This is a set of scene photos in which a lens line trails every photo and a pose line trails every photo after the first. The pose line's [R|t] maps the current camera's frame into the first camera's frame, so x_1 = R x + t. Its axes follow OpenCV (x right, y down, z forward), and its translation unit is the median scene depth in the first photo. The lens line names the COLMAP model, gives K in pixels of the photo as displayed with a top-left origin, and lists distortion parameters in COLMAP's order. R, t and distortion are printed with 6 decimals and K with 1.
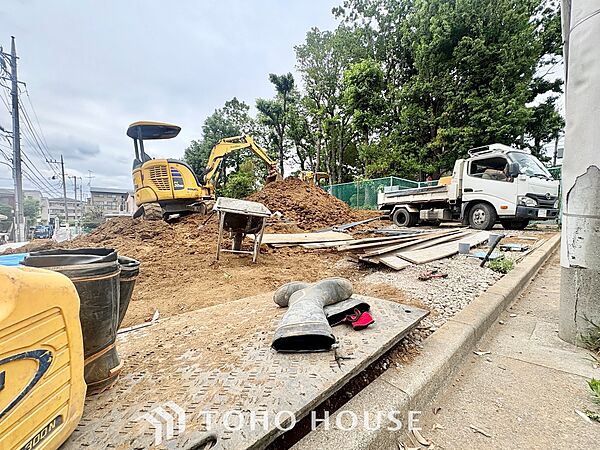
lens RADIAL K [[238.7, 0, 300.0], [0, 238.7, 225.0], [0, 0, 1]] dist [-0.000985, 0.000041]
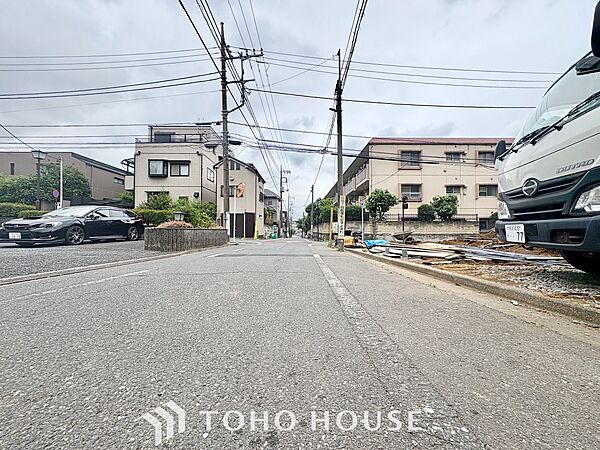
lens RADIAL K [[239.2, 0, 299.5], [0, 239.2, 225.4], [0, 0, 1]] dist [0.000309, 0.000027]
pose [[-0.656652, -0.023027, -0.753843, 0.684256], [-0.022775, 0.999683, -0.010698, -0.021992], [0.753850, 0.010144, -0.656968, 0.431946]]
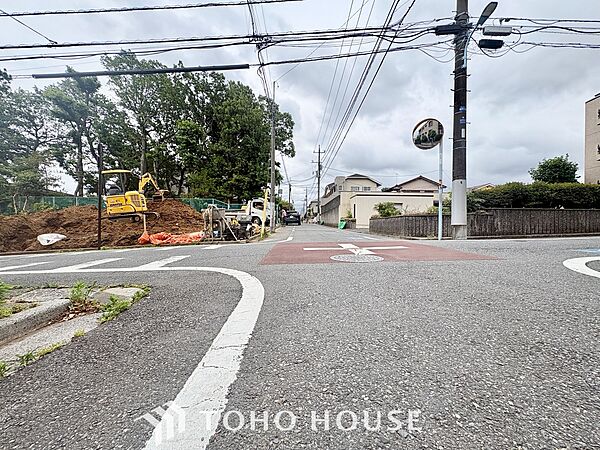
lens RADIAL K [[239.2, 0, 299.5], [0, 239.2, 225.4], [0, 0, 1]] dist [0.000309, 0.000027]
pose [[0.635421, 0.002138, 0.772163, -0.554596], [0.009985, 0.999890, -0.010986, 0.021234], [-0.772101, 0.014691, 0.635329, -0.599267]]
